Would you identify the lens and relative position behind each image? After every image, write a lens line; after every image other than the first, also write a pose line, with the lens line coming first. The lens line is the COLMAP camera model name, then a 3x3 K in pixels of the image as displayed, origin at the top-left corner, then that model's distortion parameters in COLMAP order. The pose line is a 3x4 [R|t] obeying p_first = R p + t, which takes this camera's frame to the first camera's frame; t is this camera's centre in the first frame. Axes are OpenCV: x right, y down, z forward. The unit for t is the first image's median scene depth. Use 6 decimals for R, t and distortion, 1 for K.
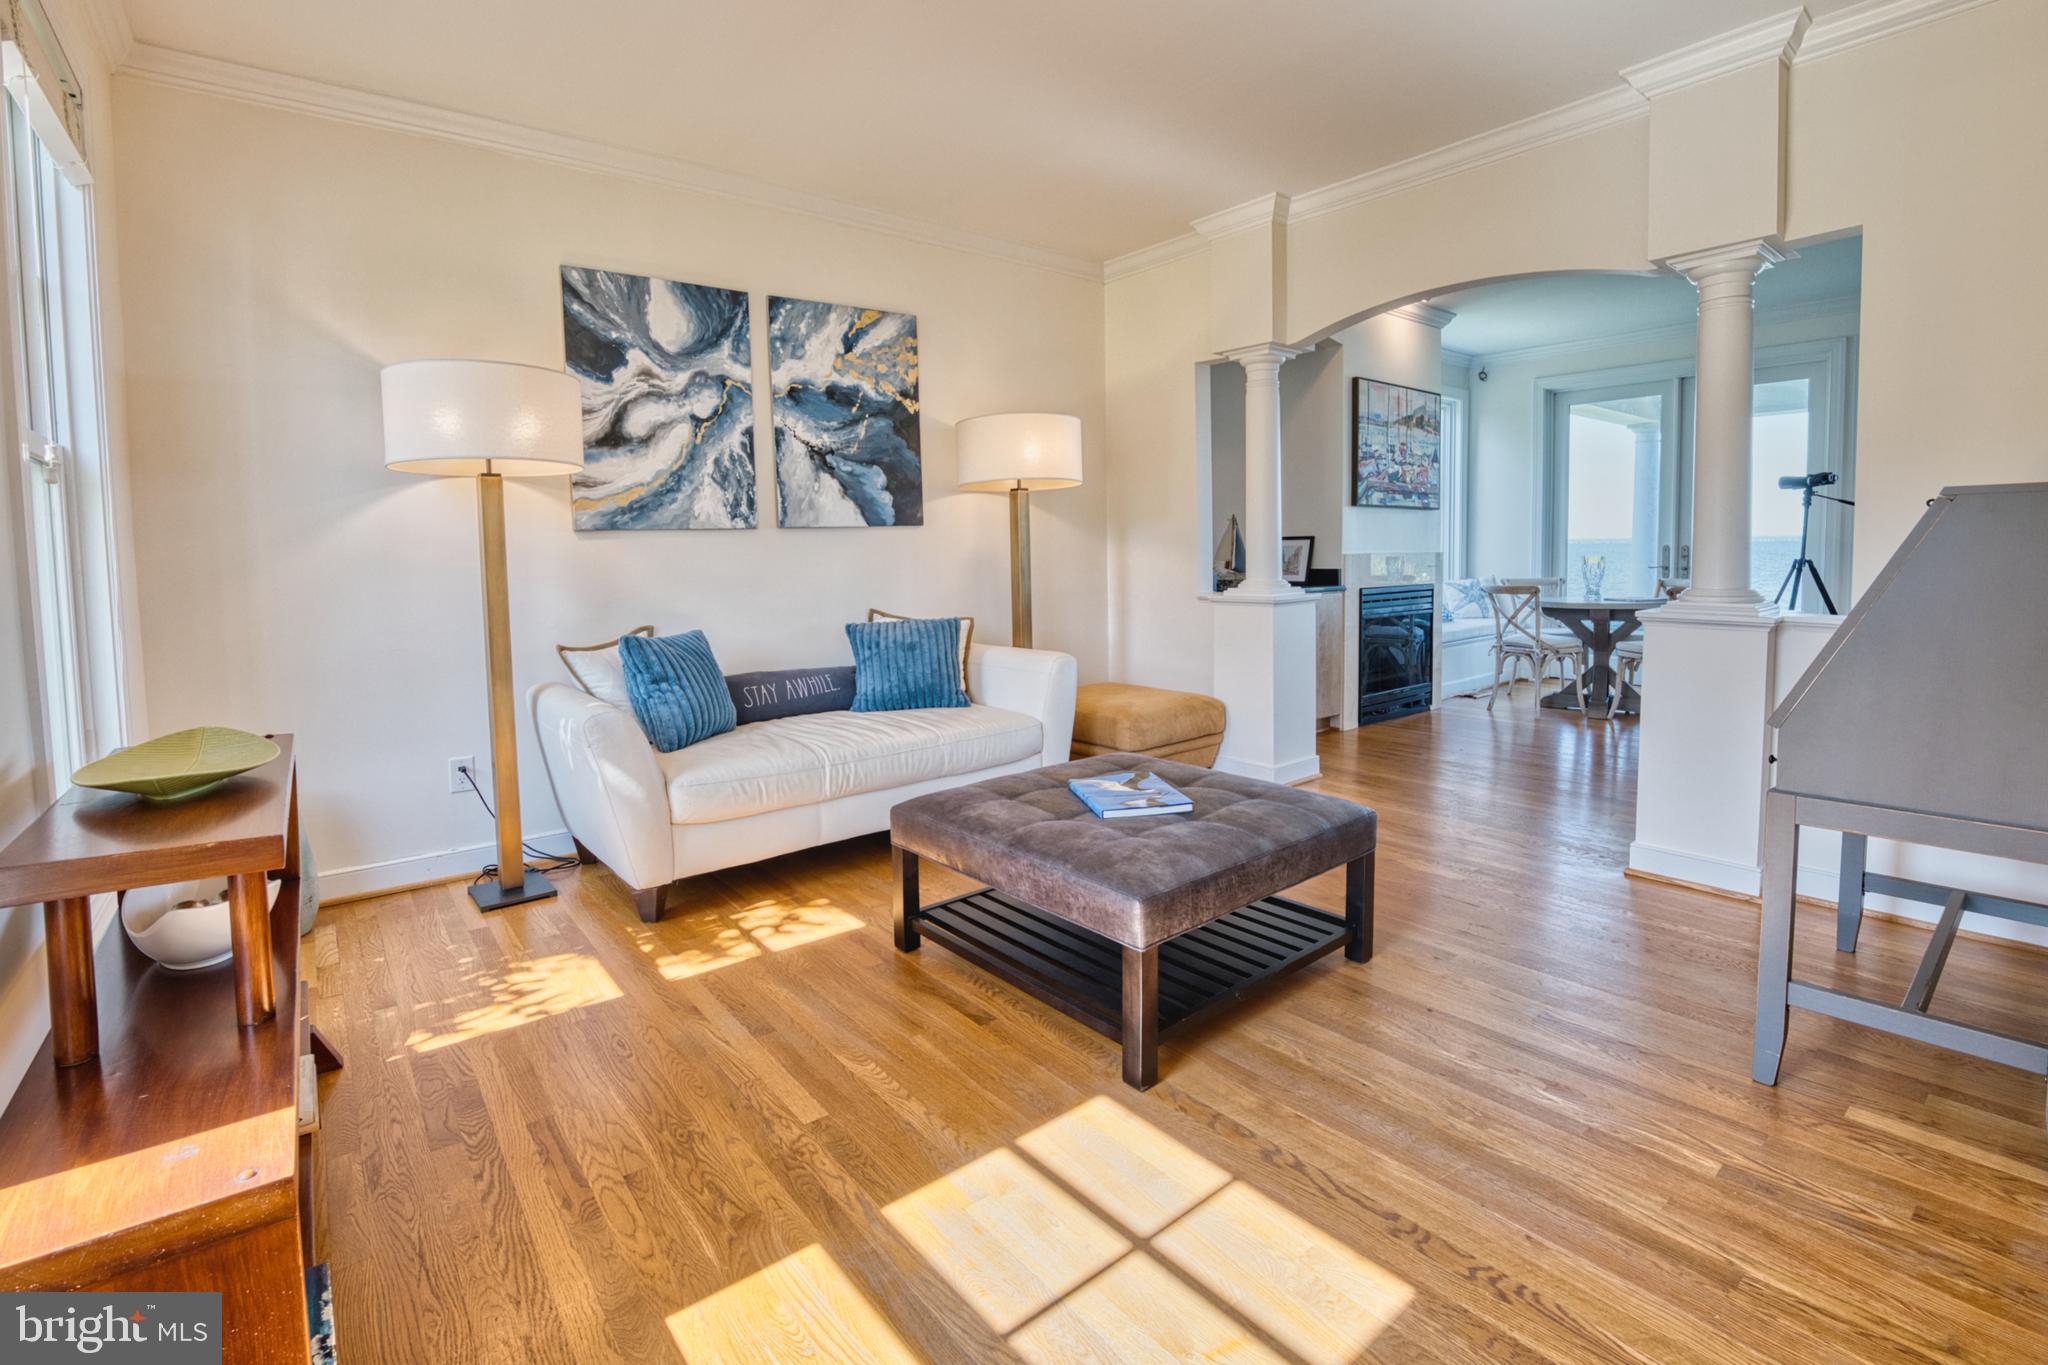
lens RADIAL K [[926.7, 0, 1023.8], [0, 926.7, 619.5], [0, 0, 1]] dist [-0.021024, 0.001331]
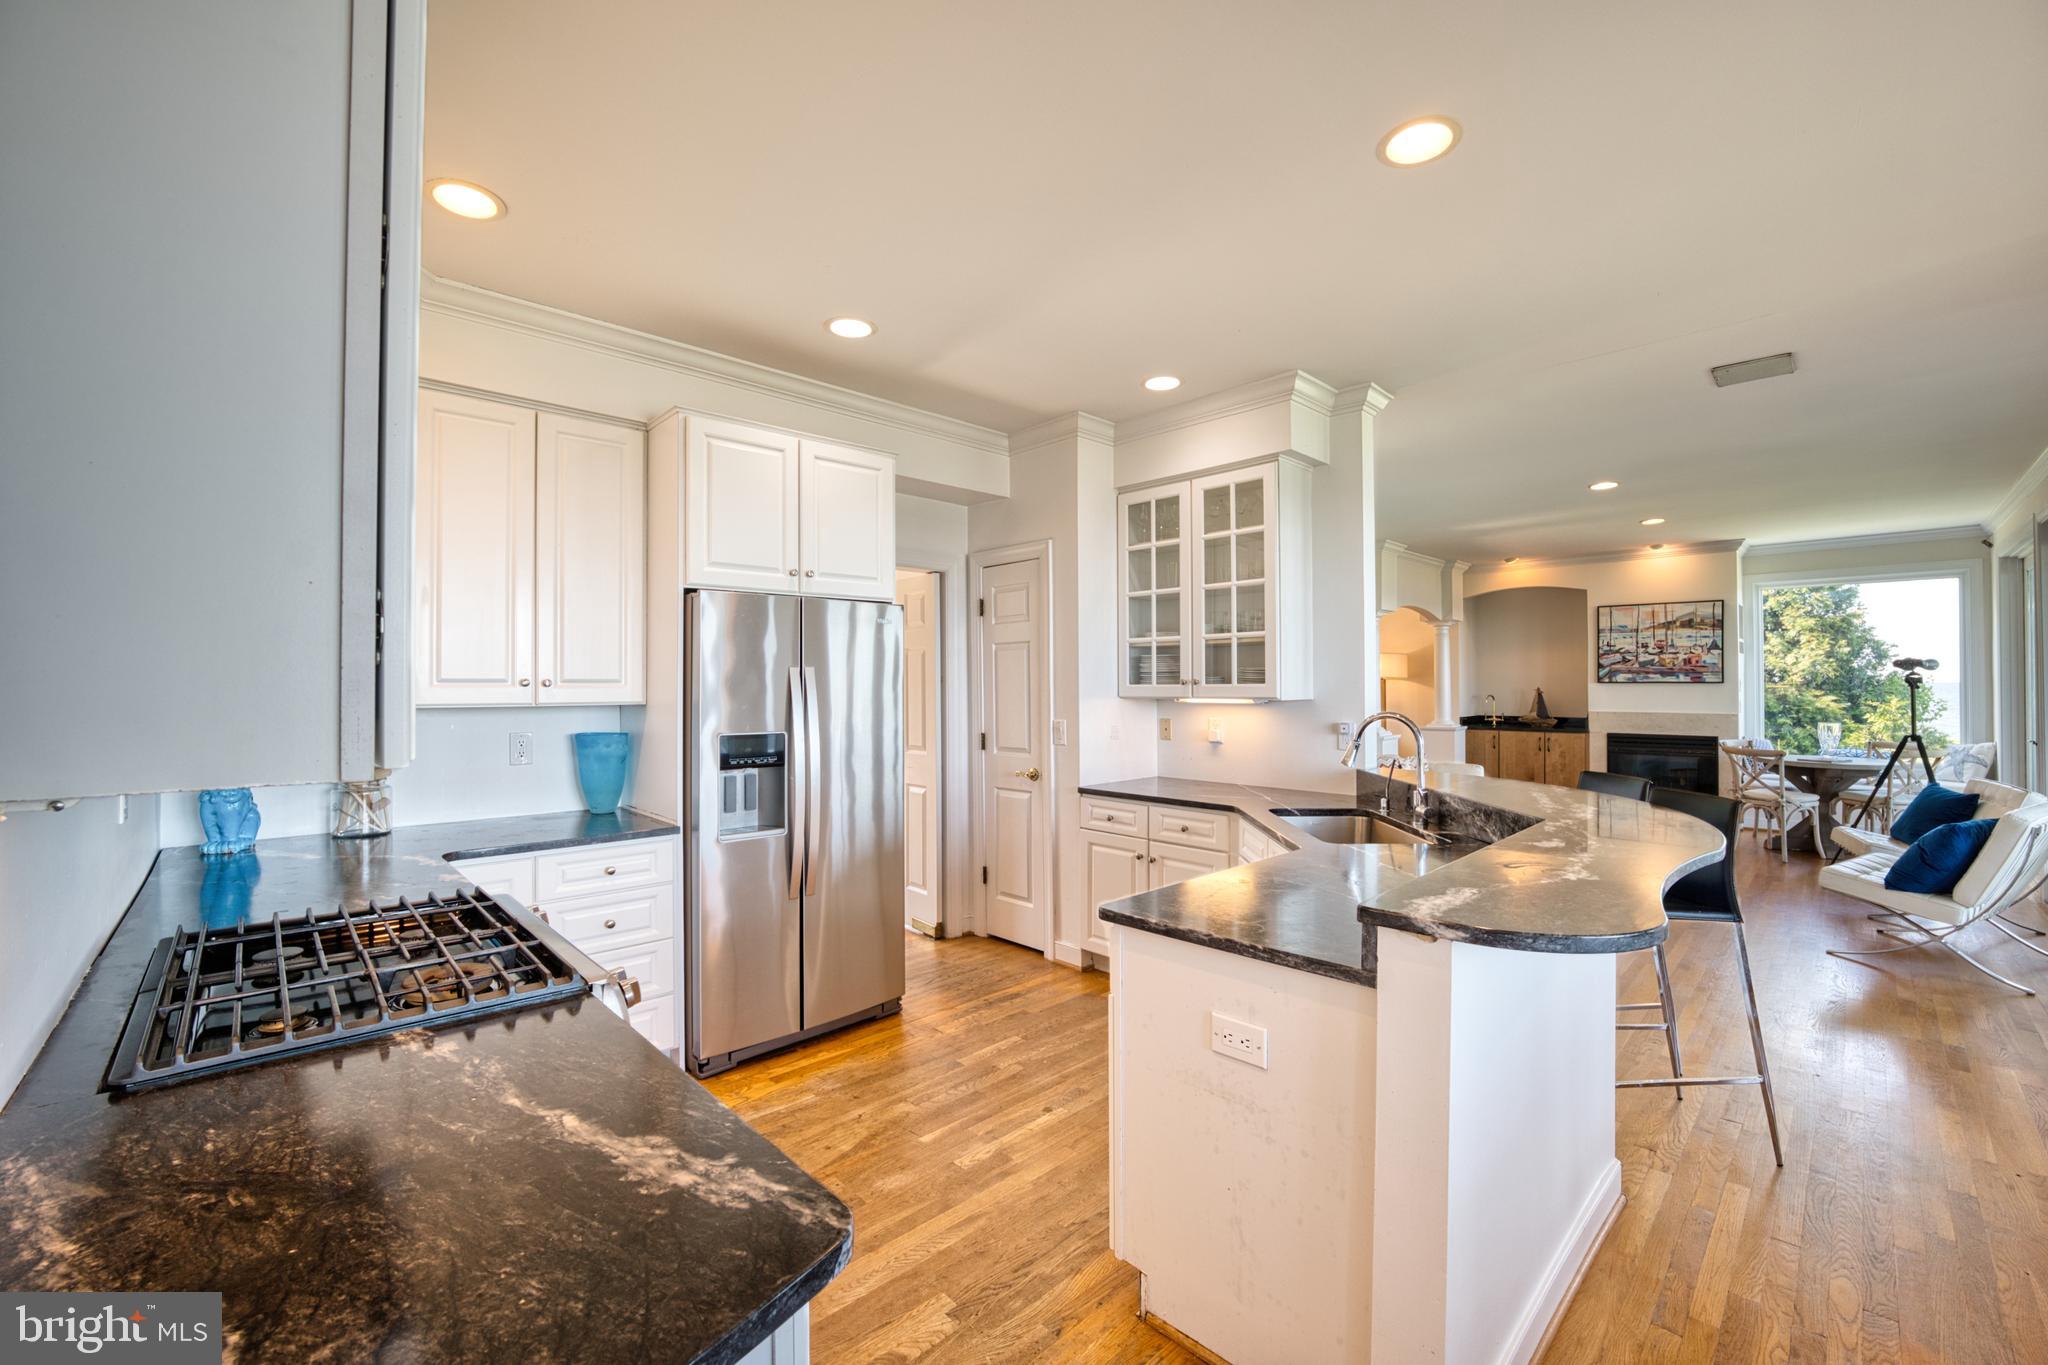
lens RADIAL K [[839.5, 0, 1034.9], [0, 839.5, 683.0], [0, 0, 1]] dist [-0.033845, 0.005548]
pose [[0.092183, 0.020409, -0.995533, 2.592438], [-0.059162, 0.998136, 0.014984, -0.125741], [0.993983, 0.057517, 0.093218, -0.223917]]
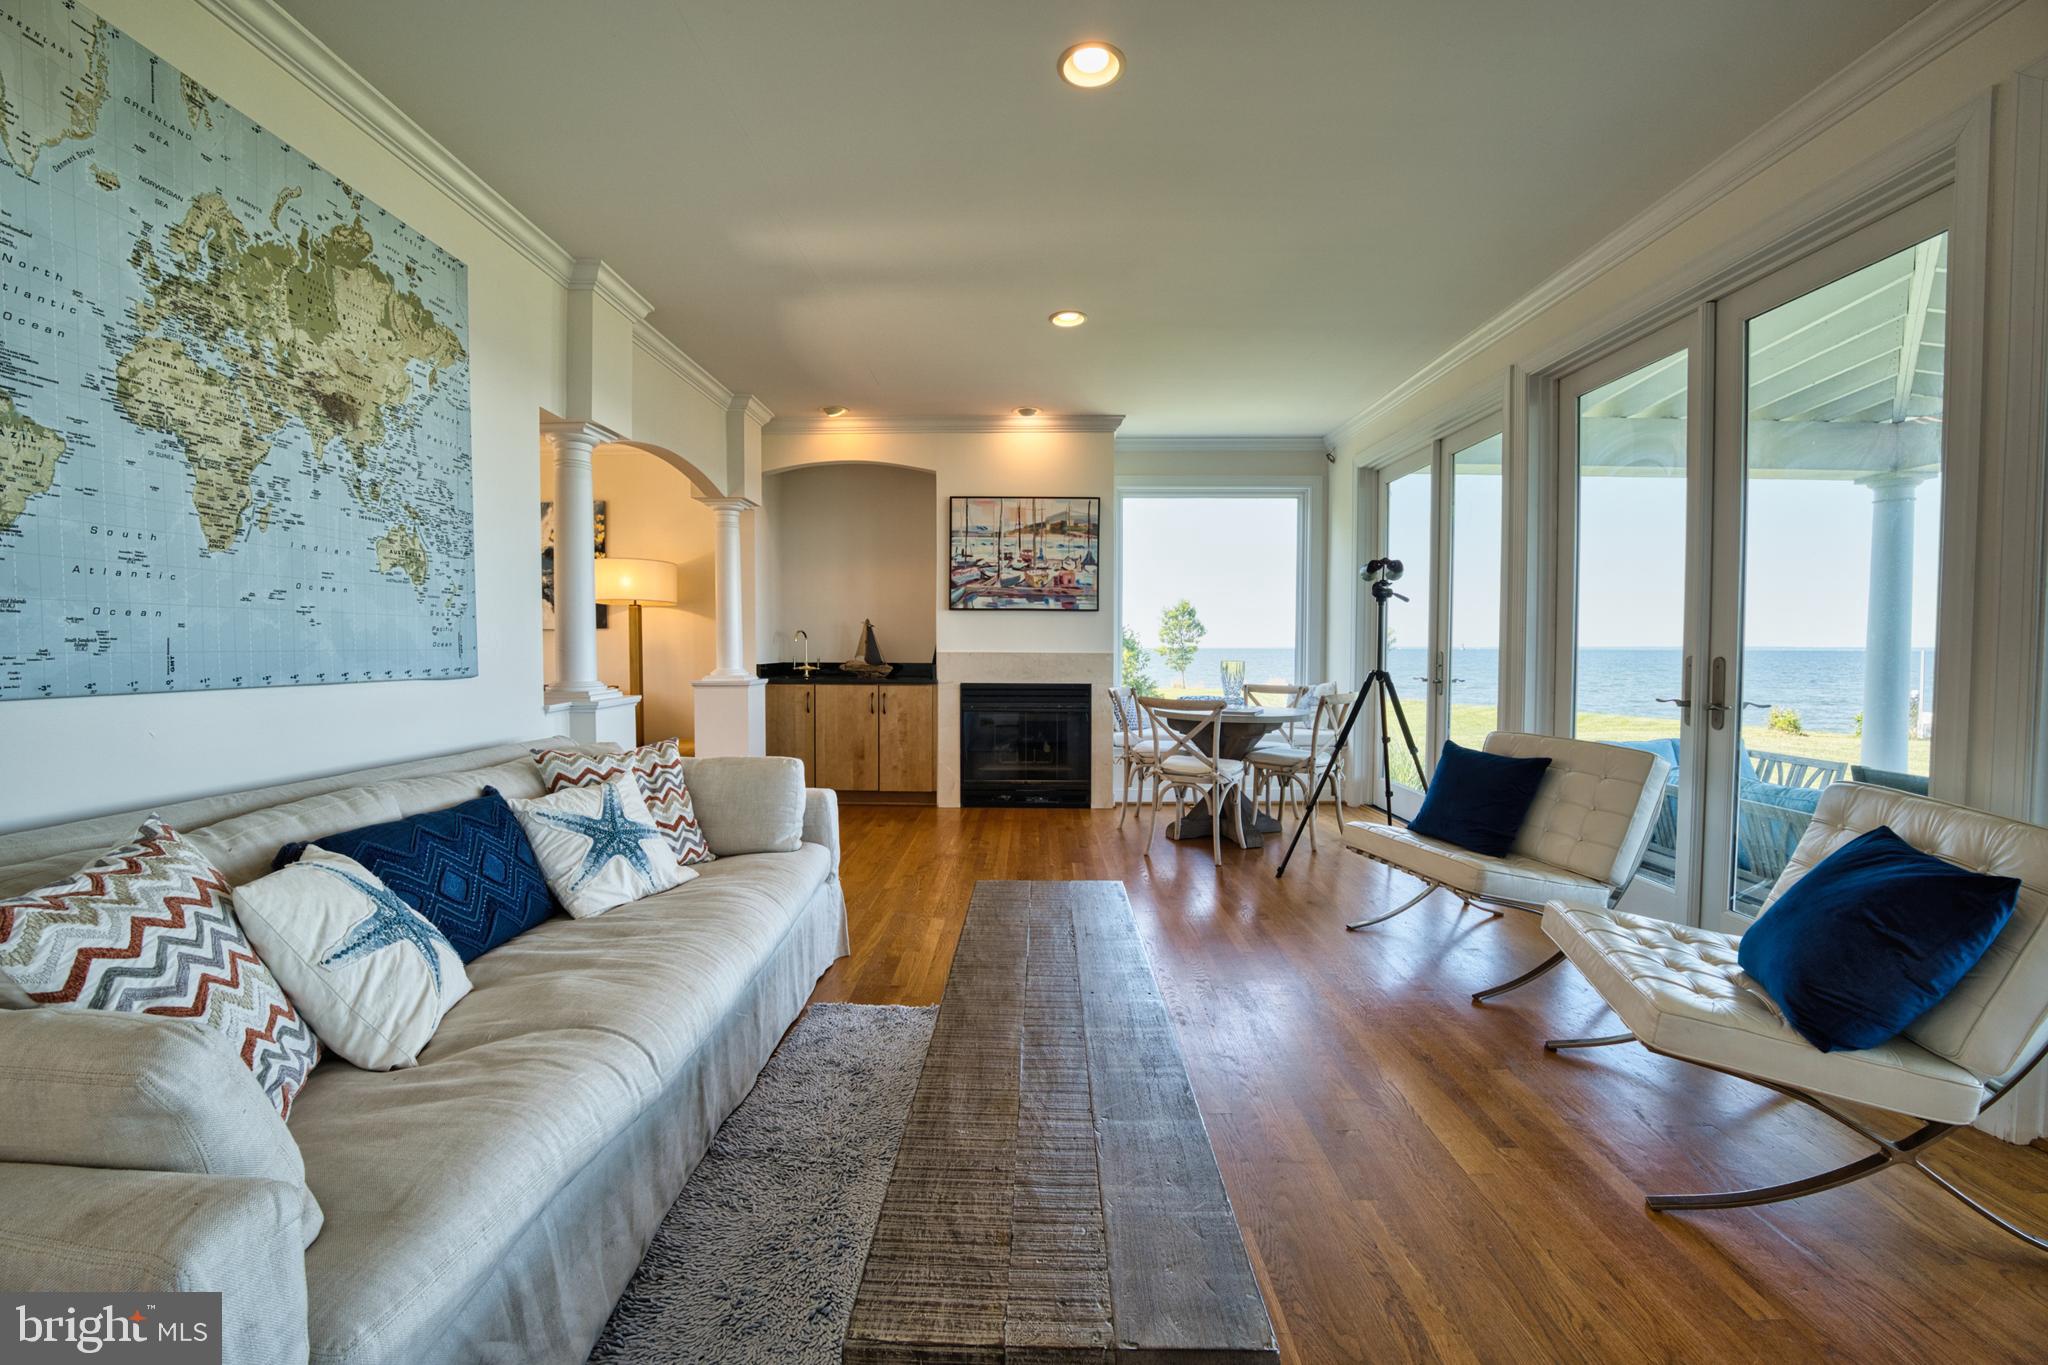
lens RADIAL K [[839.5, 0, 1029.8], [0, 839.5, 682.5], [0, 0, 1]] dist [-0.033845, 0.005548]
pose [[0.770338, 0.052717, -0.635452, 1.616045], [-0.060715, 0.998113, 0.009201, -0.073461], [0.634738, 0.031494, 0.772085, 0.399434]]
